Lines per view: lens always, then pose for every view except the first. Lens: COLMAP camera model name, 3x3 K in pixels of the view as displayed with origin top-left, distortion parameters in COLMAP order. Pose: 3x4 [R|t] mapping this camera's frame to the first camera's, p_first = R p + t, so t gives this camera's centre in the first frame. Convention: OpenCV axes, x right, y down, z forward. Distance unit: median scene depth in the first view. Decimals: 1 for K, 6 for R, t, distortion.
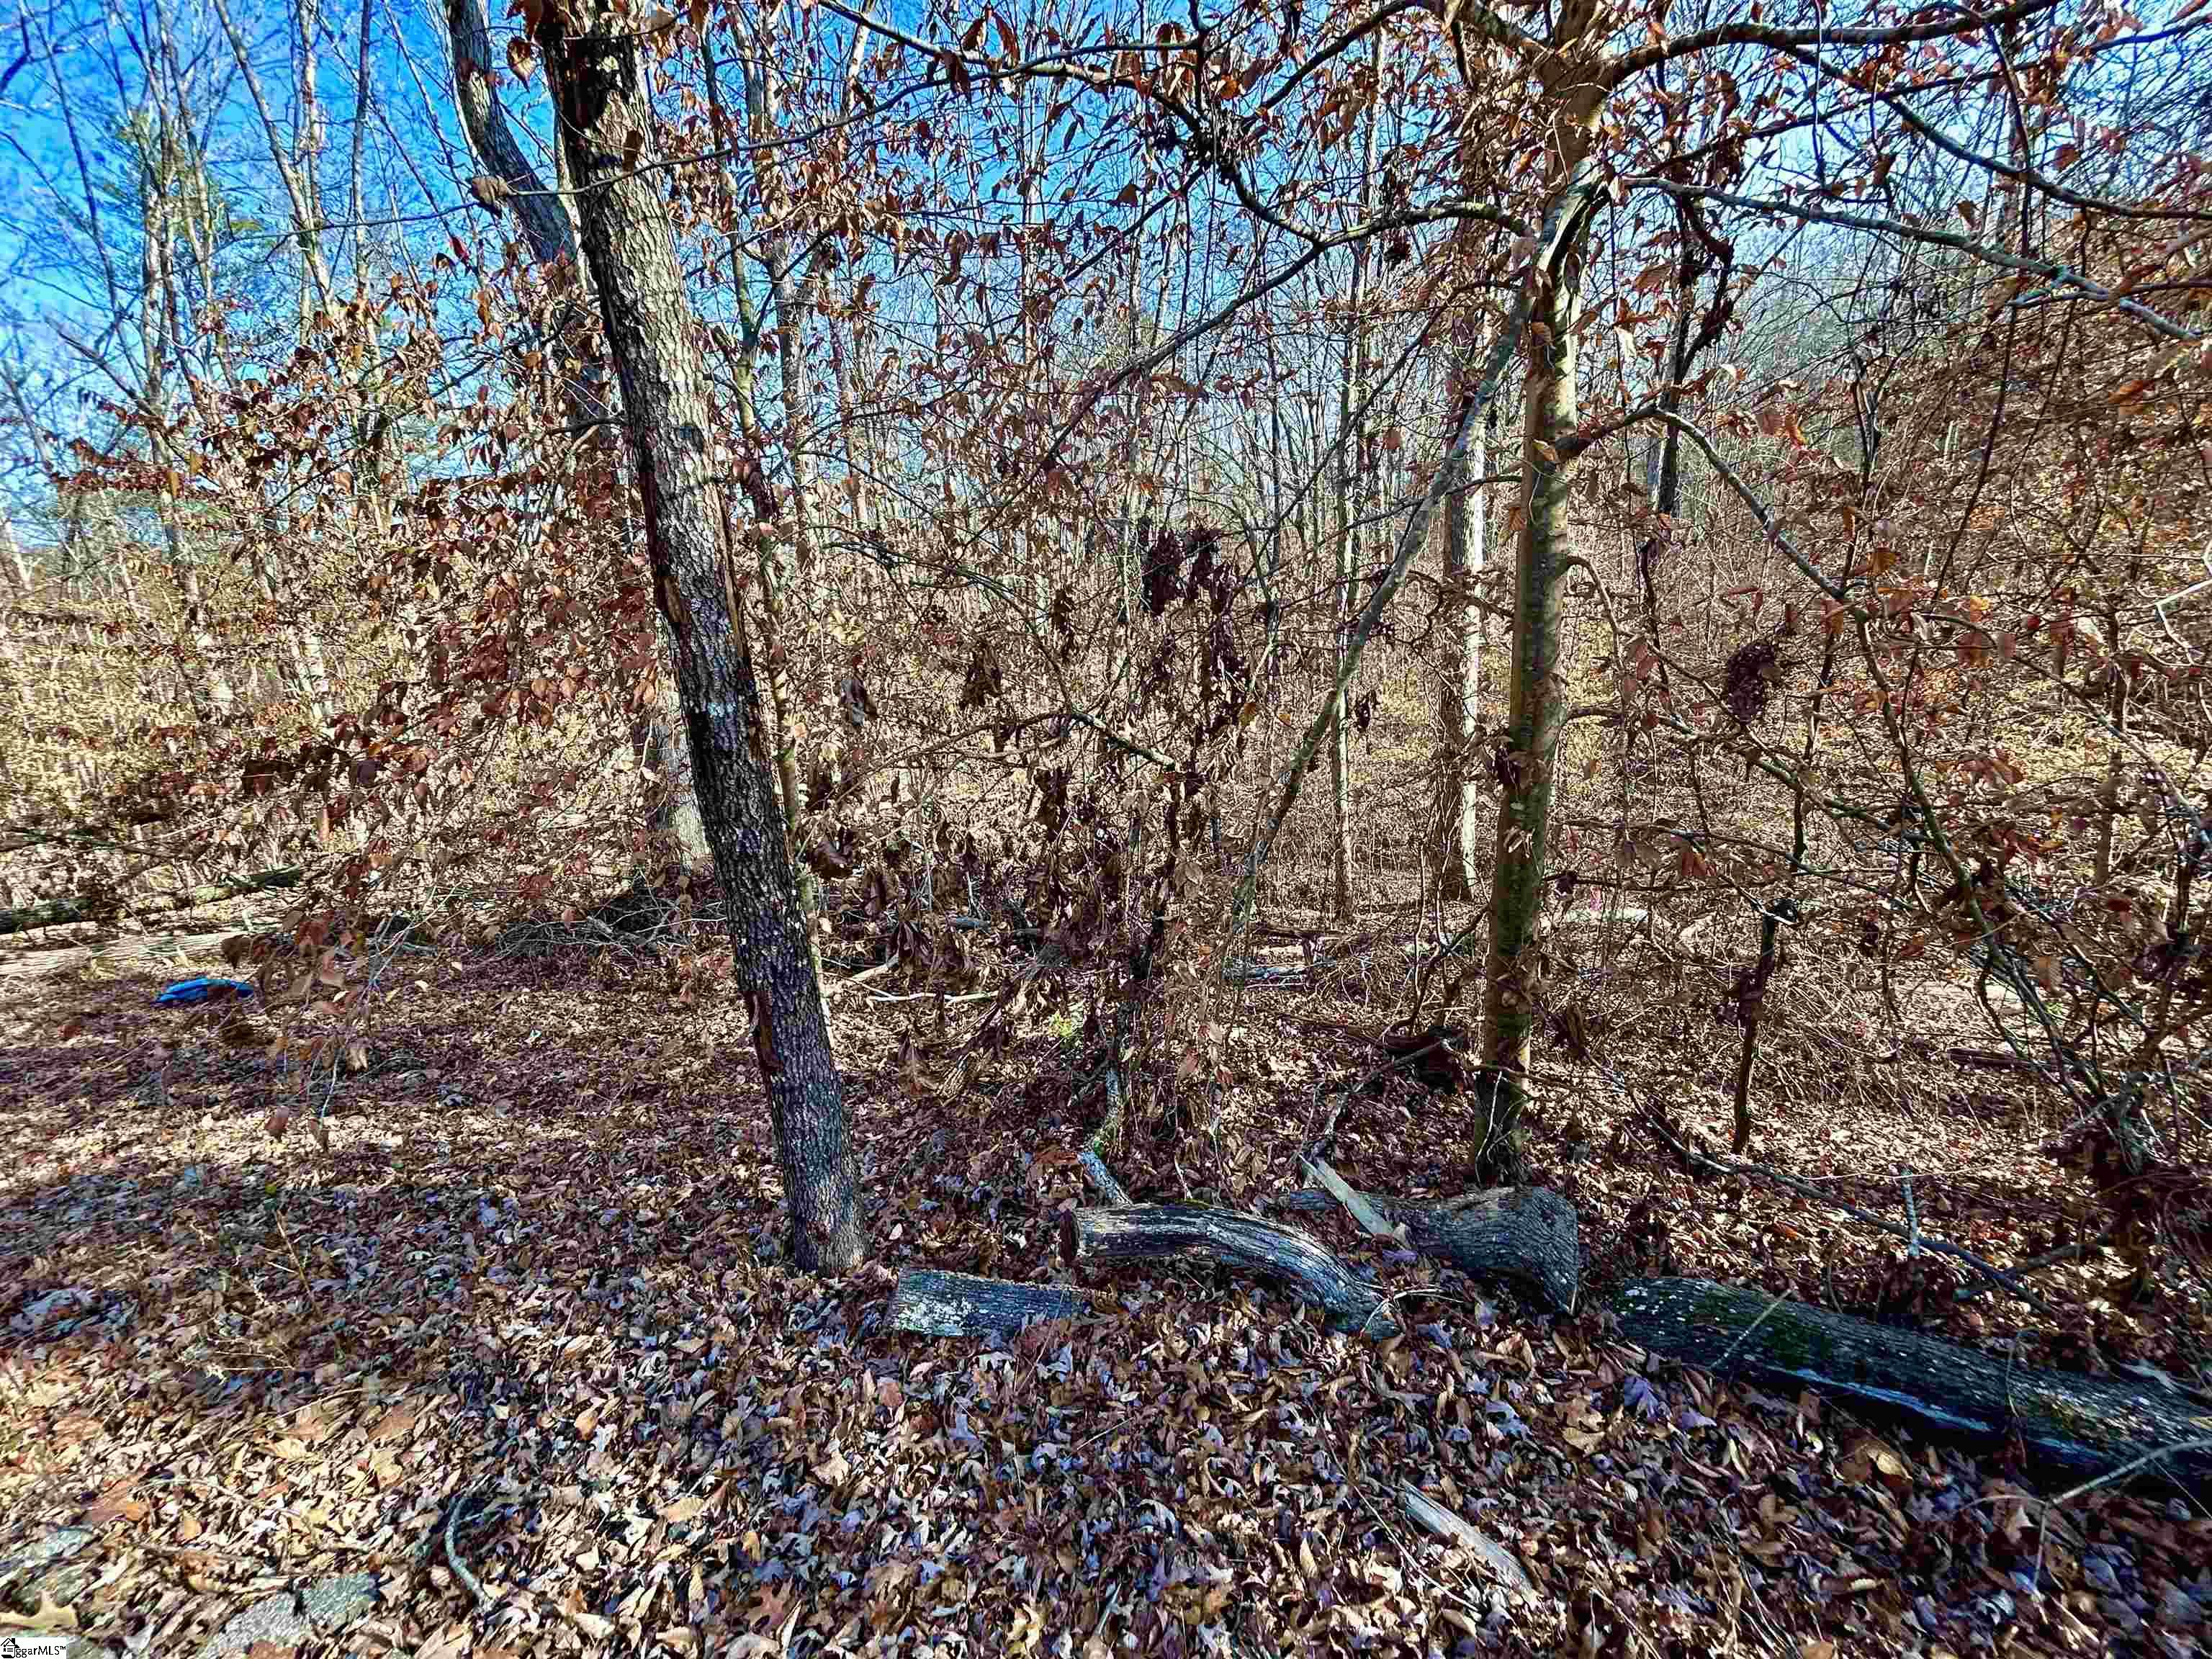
lens RADIAL K [[898.5, 0, 1108.4], [0, 898.5, 831.3], [0, 0, 1]] dist [-0.013093, 0.010413]
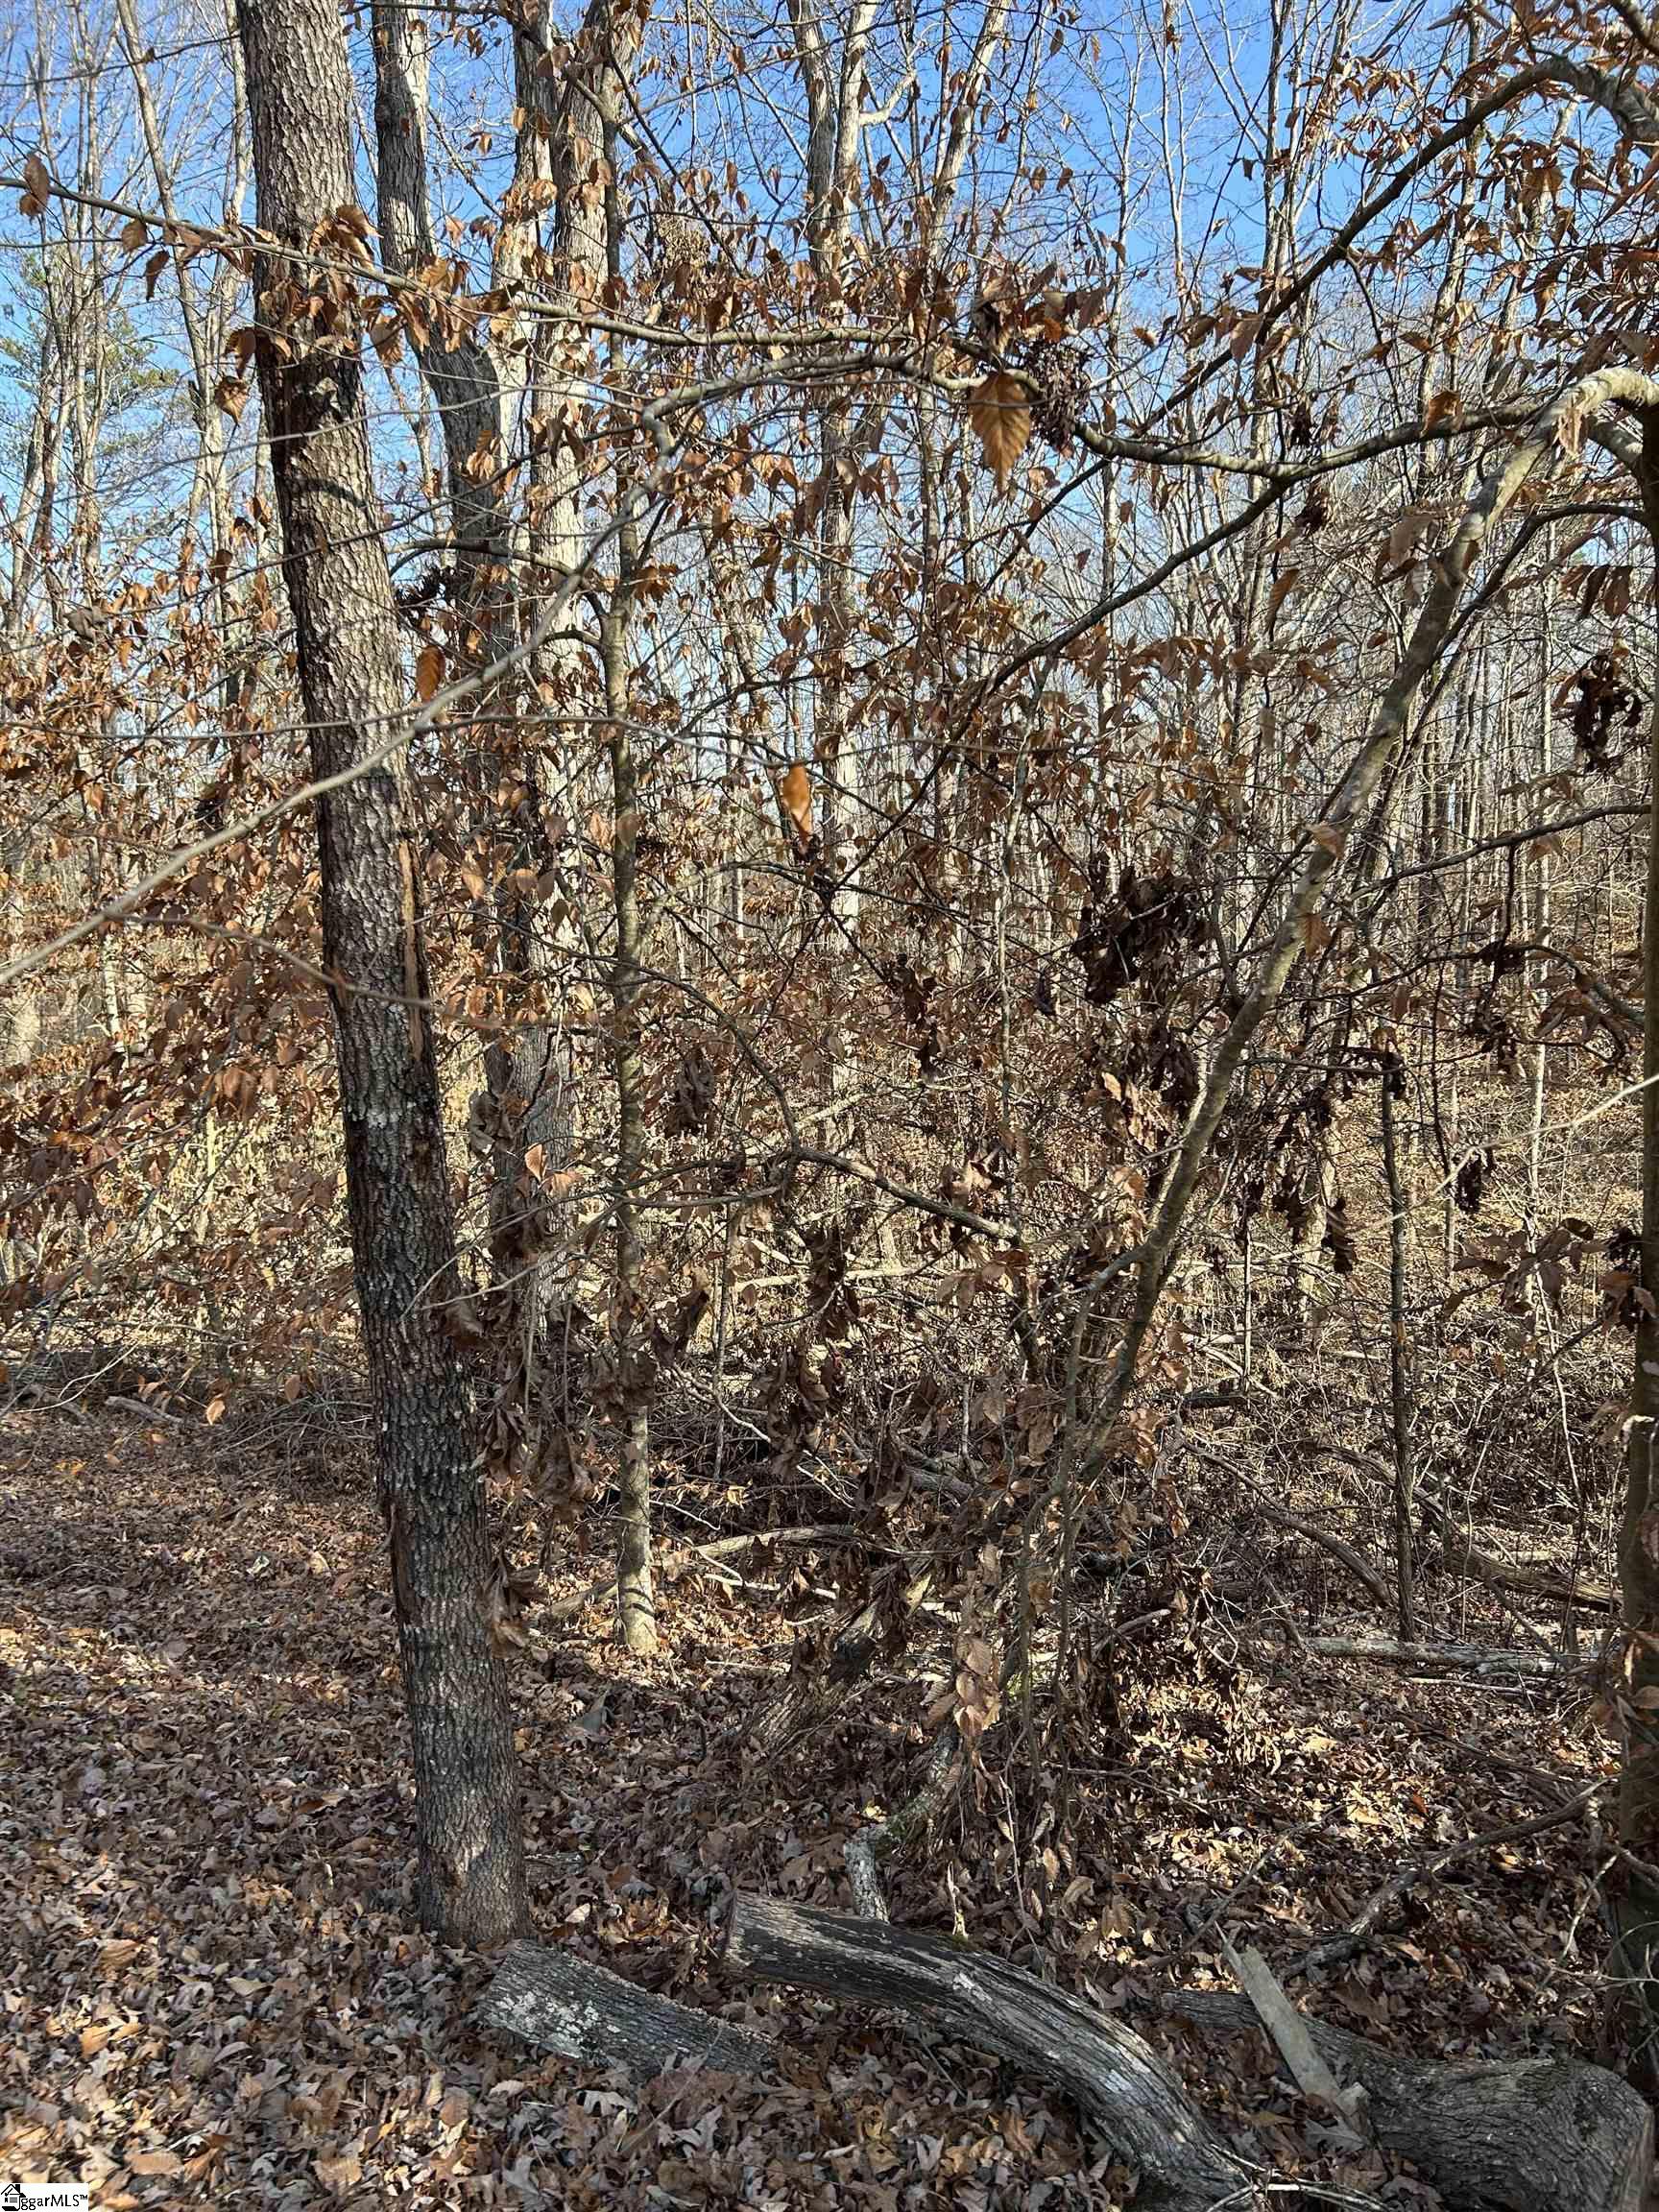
lens RADIAL K [[1669.7, 0, 833.2], [0, 1669.7, 1121.5], [0, 0, 1]] dist [0.044235, -0.052955]
pose [[0.942834, 0.063725, -0.327113, 0.388481], [-0.104817, 0.988438, -0.109557, -0.014259], [0.316349, 0.137581, 0.938613, -0.225189]]
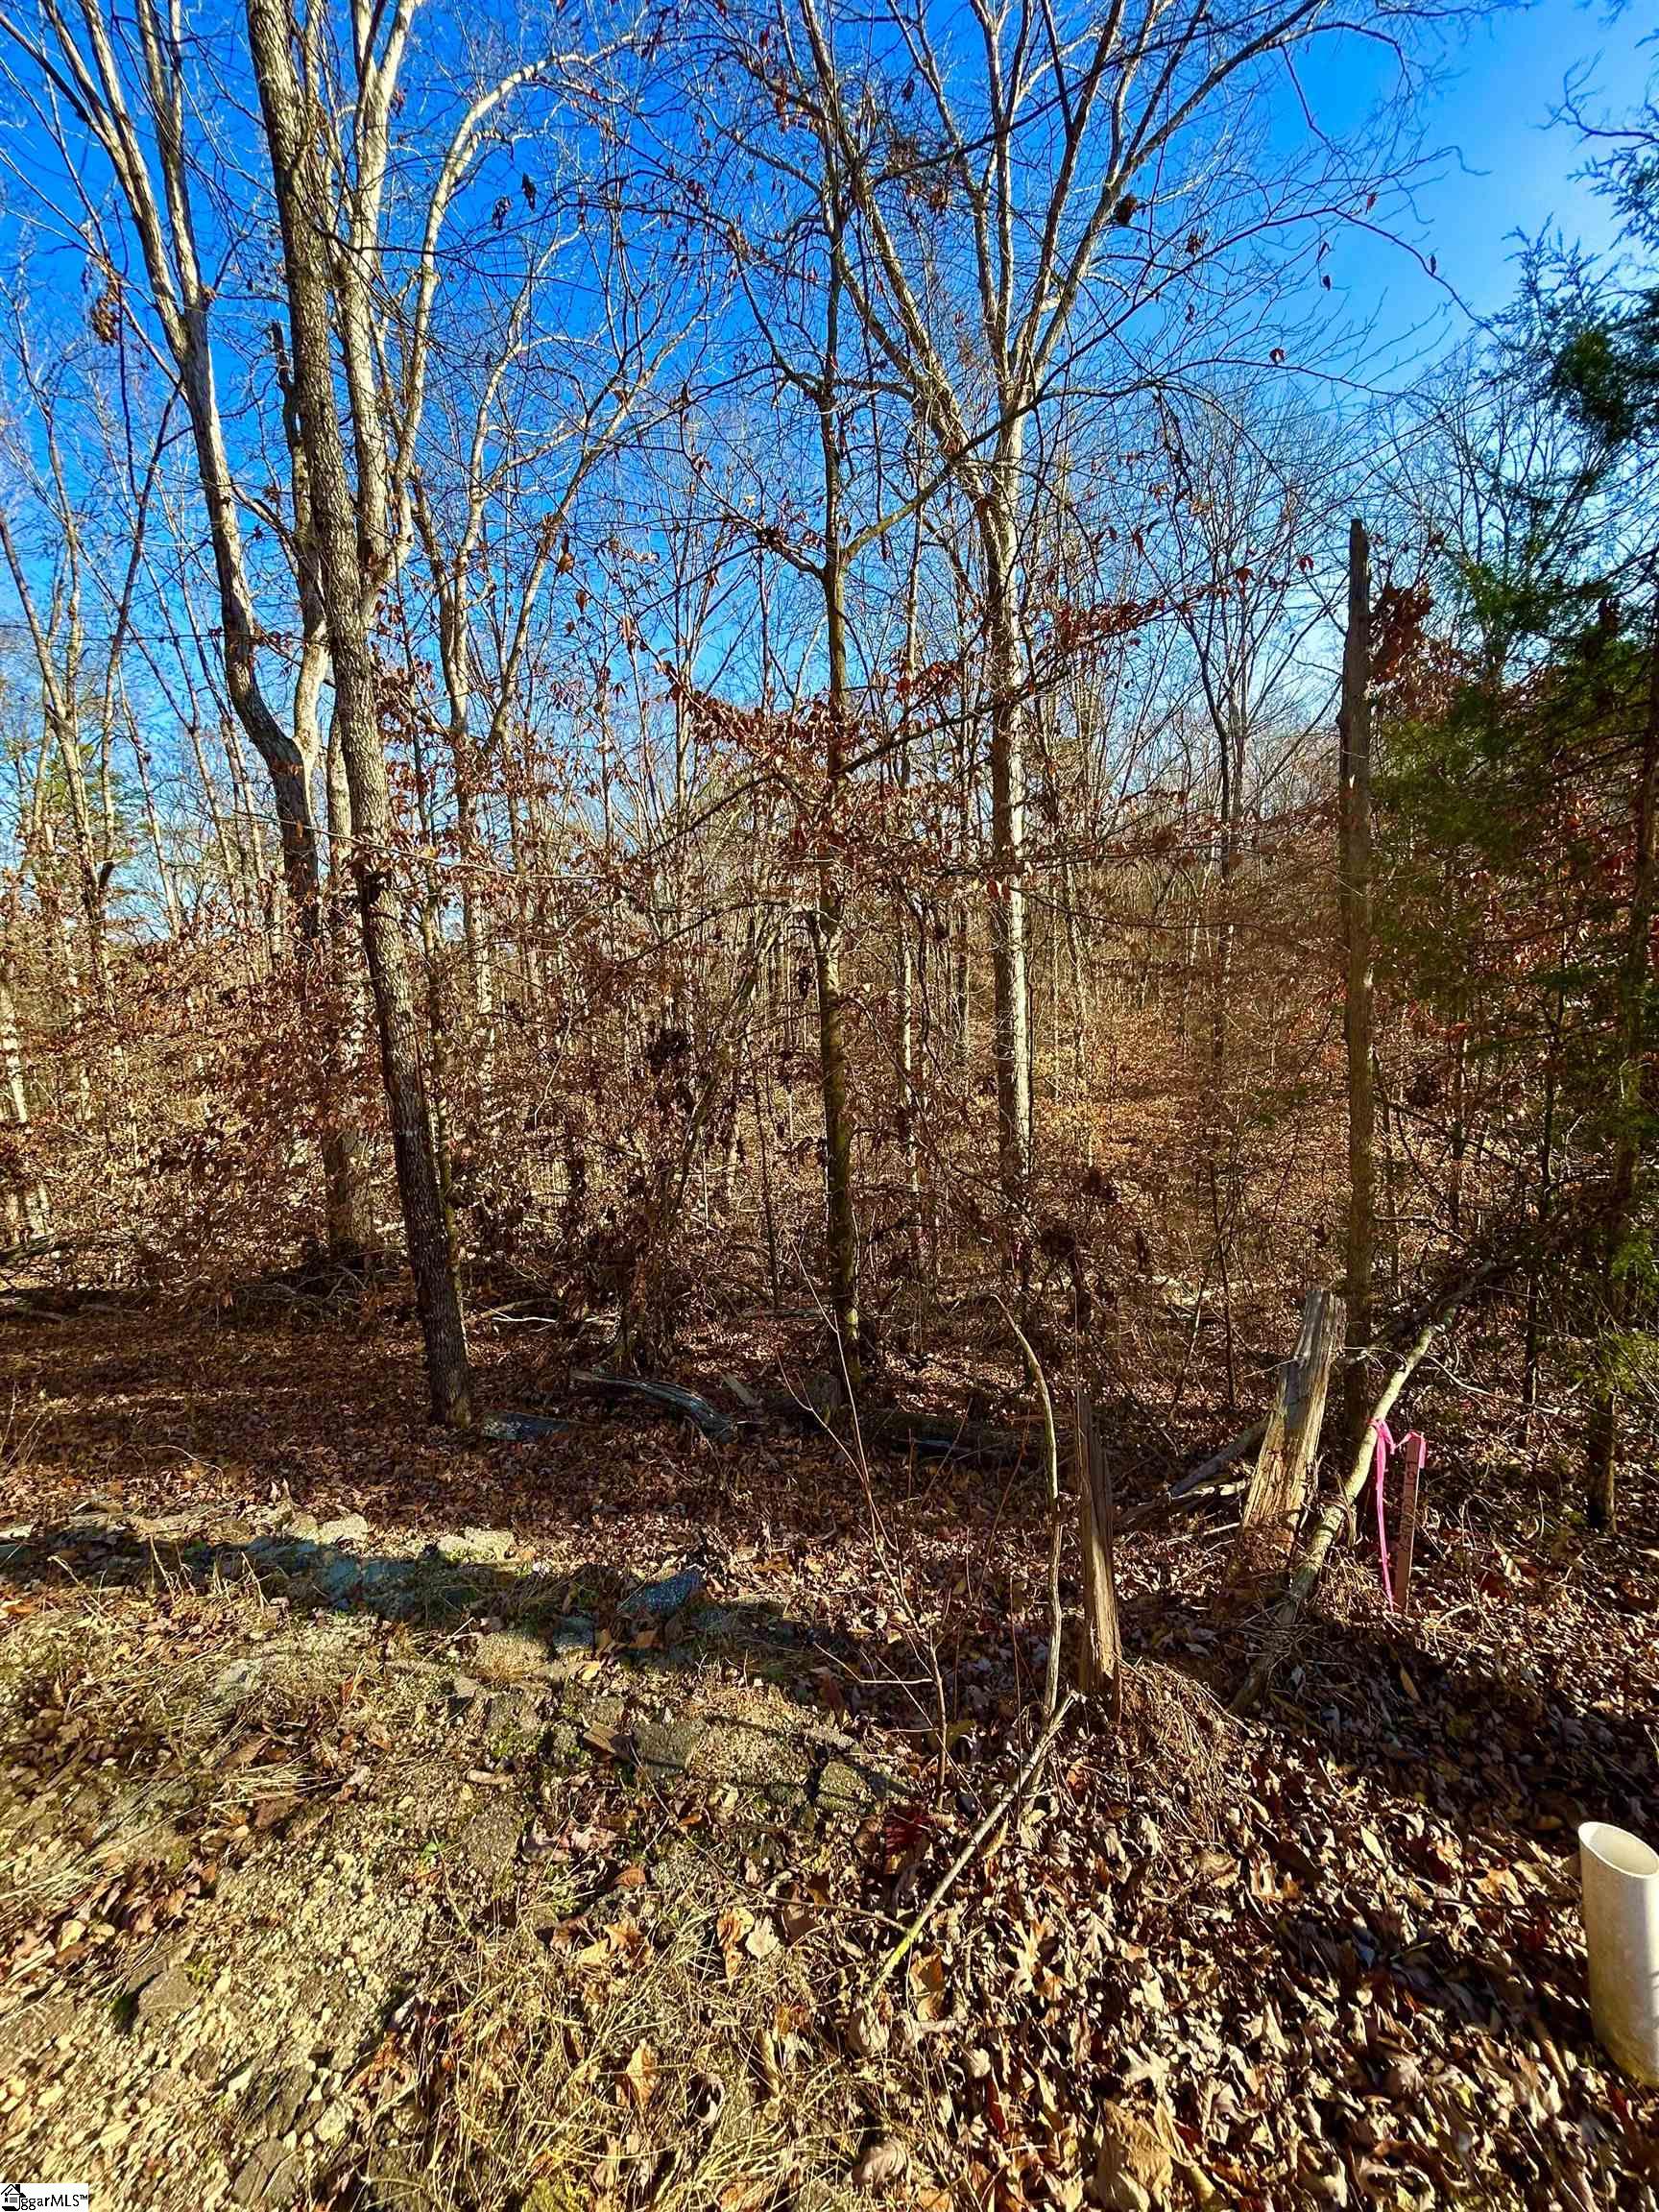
lens RADIAL K [[898.5, 0, 829.5], [0, 898.5, 1106.0], [0, 0, 1]] dist [-0.013093, 0.010413]
pose [[0.998316, -0.000152, 0.058006, 0.432827], [0.007750, 0.991381, -0.130780, 0.087604], [-0.057486, 0.131009, 0.989713, -1.161188]]
